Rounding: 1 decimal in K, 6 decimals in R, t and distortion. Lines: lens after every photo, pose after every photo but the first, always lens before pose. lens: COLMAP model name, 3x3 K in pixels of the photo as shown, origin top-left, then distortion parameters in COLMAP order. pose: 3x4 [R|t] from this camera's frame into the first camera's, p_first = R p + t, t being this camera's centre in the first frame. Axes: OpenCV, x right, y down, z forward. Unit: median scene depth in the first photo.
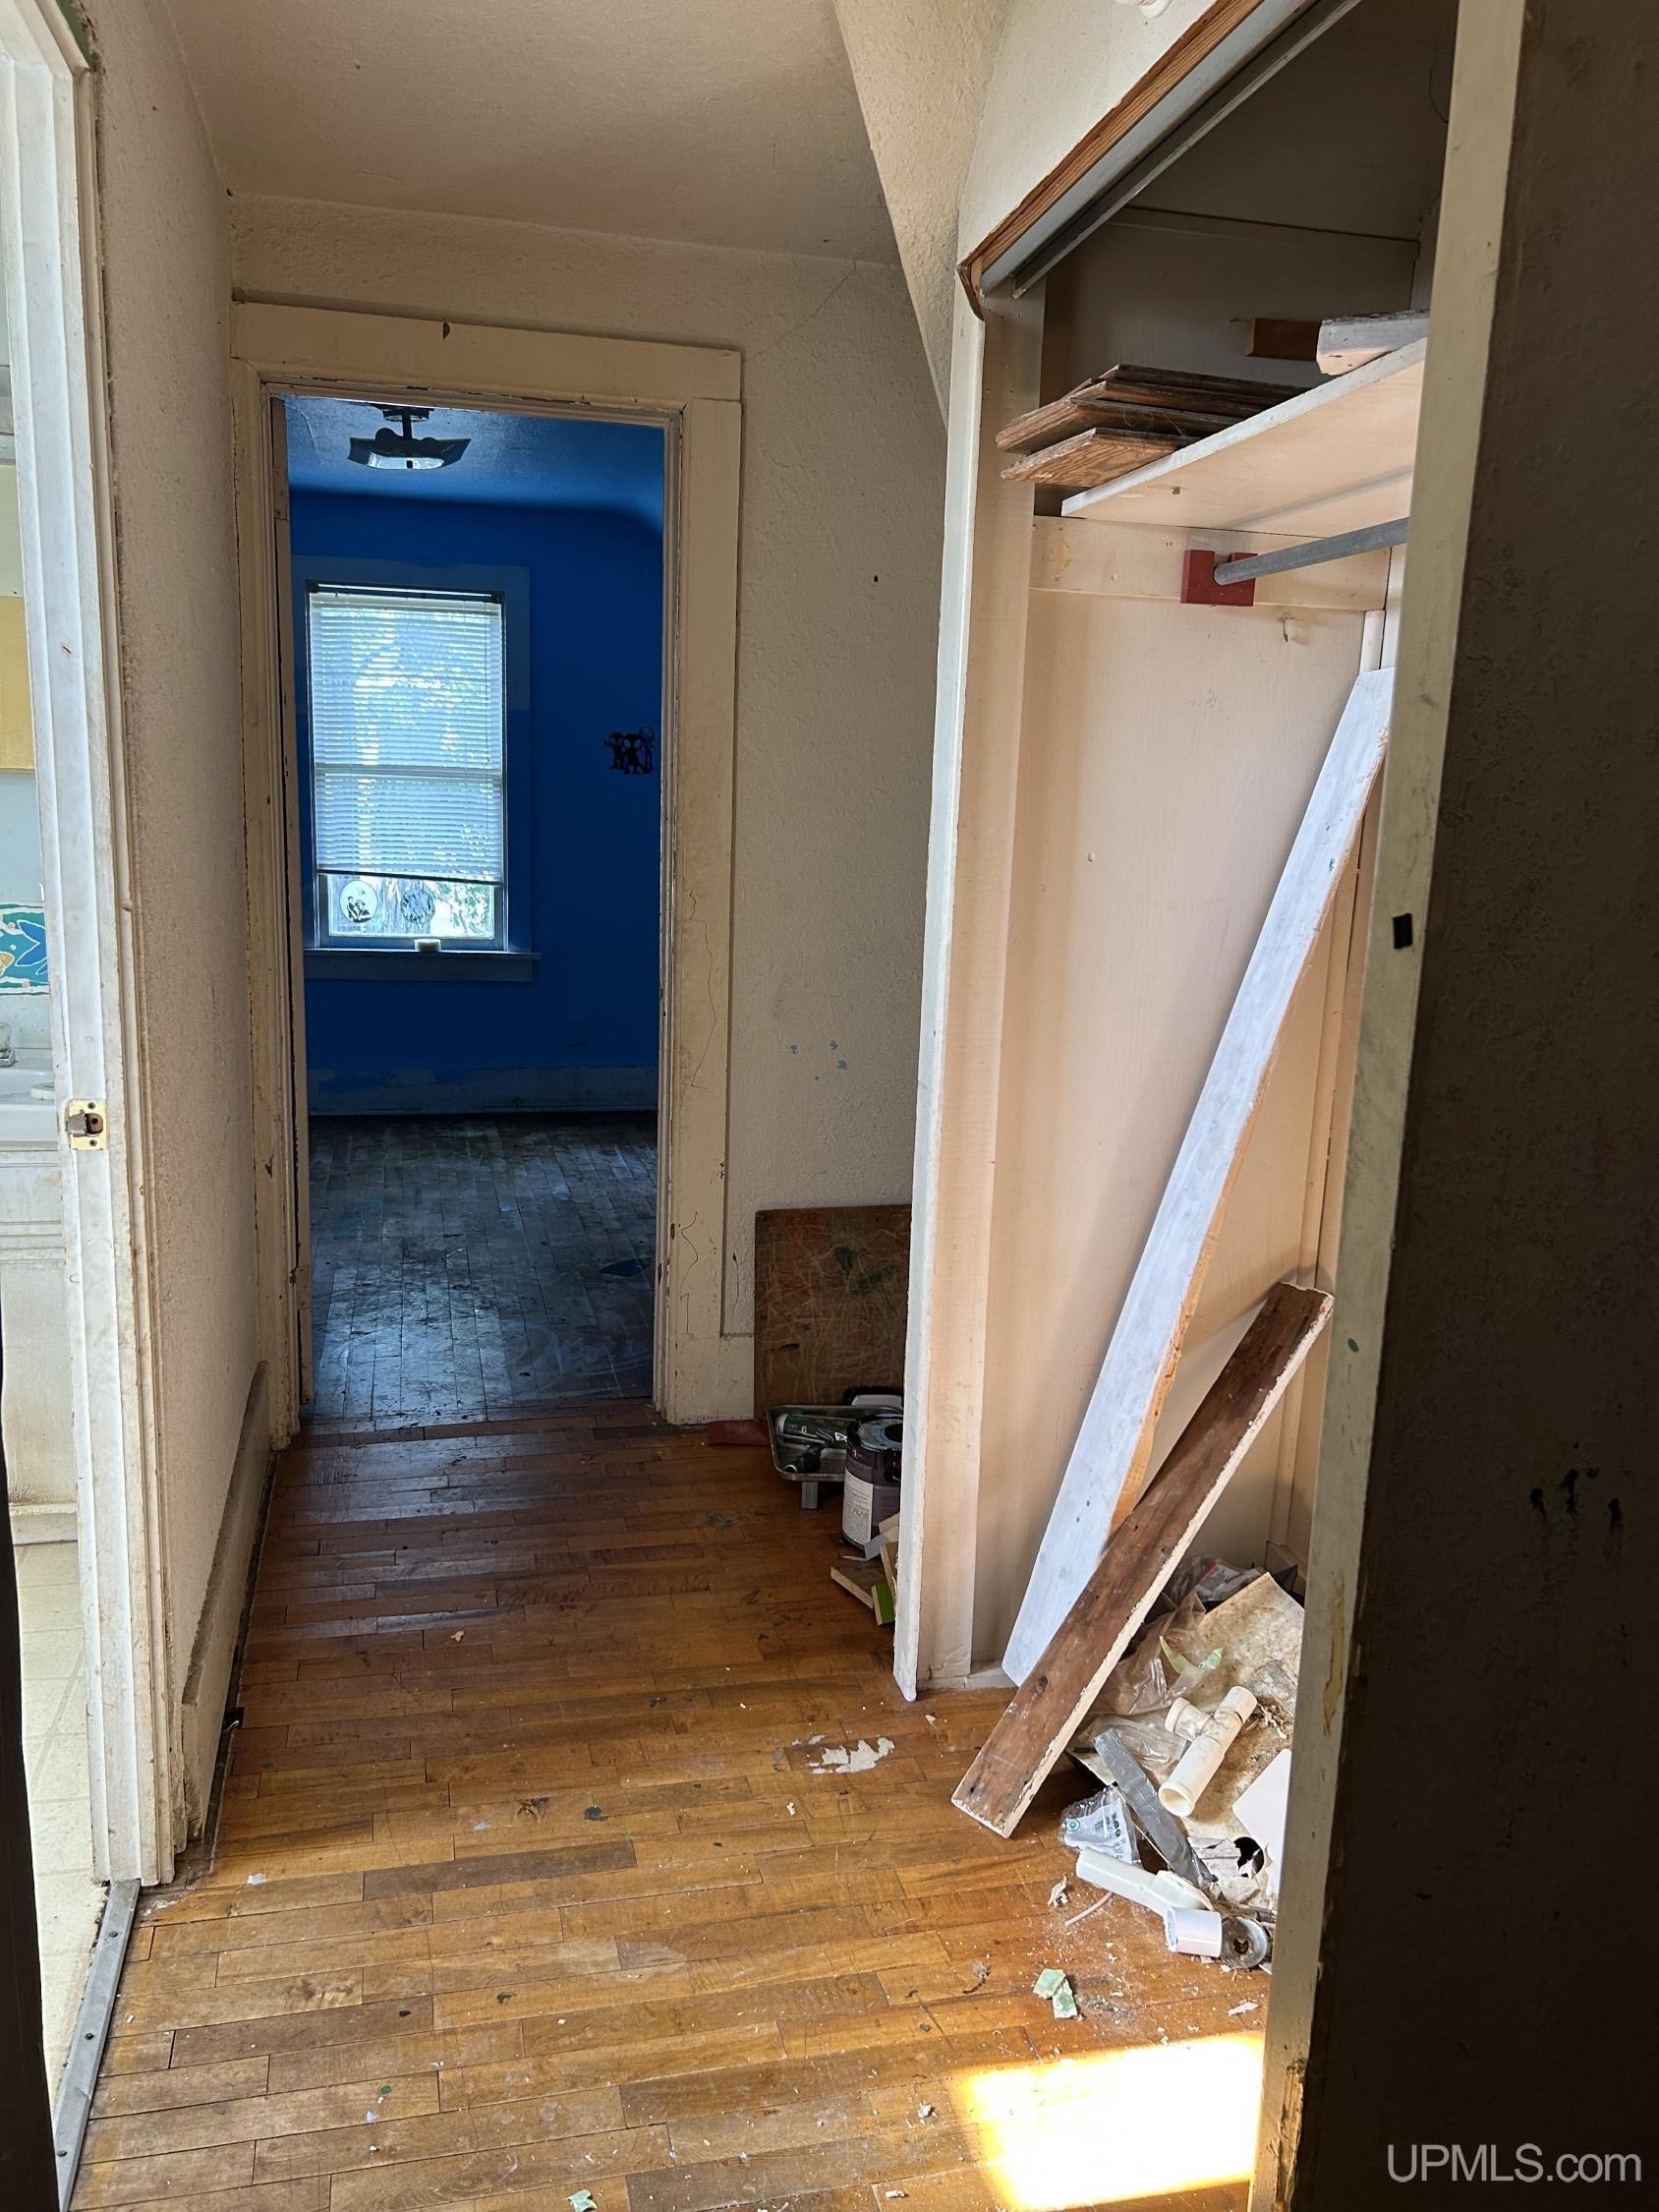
lens RADIAL K [[1658.9, 0, 841.4], [0, 1658.9, 1115.9], [0, 0, 1]] dist [0.042990, -0.017312]
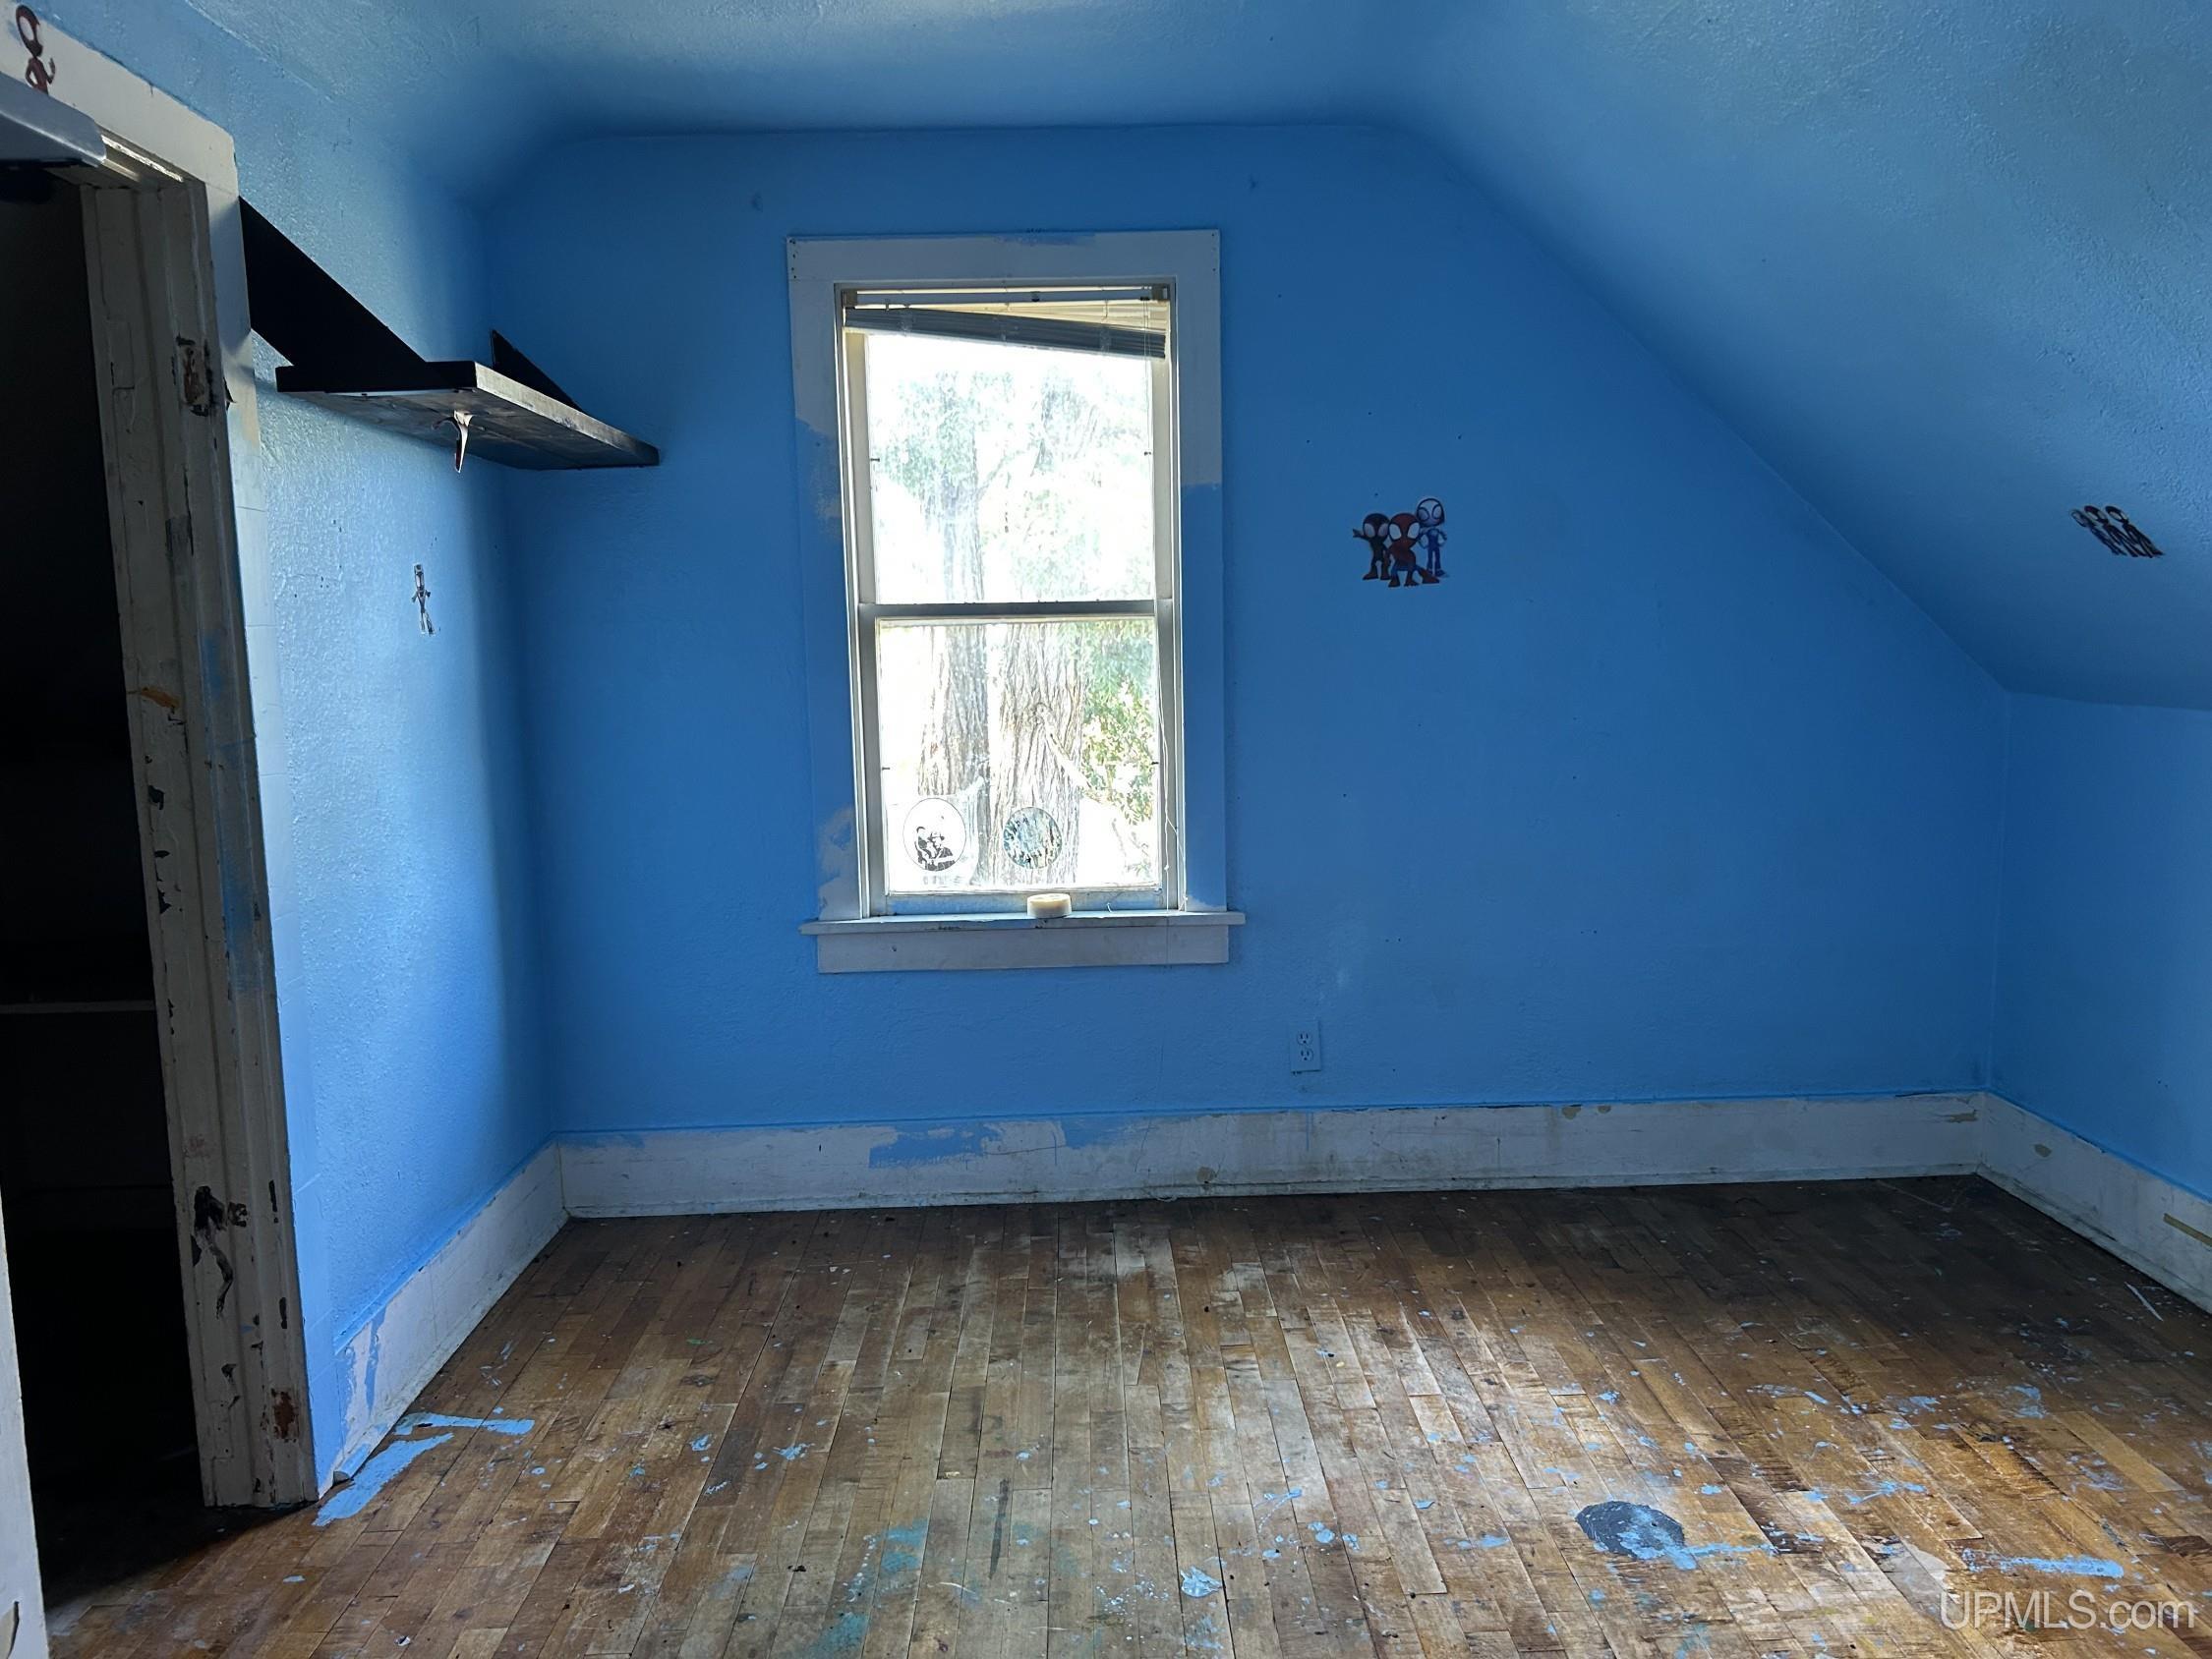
lens RADIAL K [[1658.9, 0, 1105.0], [0, 1658.9, 838.8], [0, 0, 1]] dist [0.042990, -0.017312]
pose [[0.969787, -0.026295, -0.242533, -0.092749], [0.009600, 0.997517, -0.069763, -0.086328], [0.243766, 0.065327, 0.967631, 0.457881]]
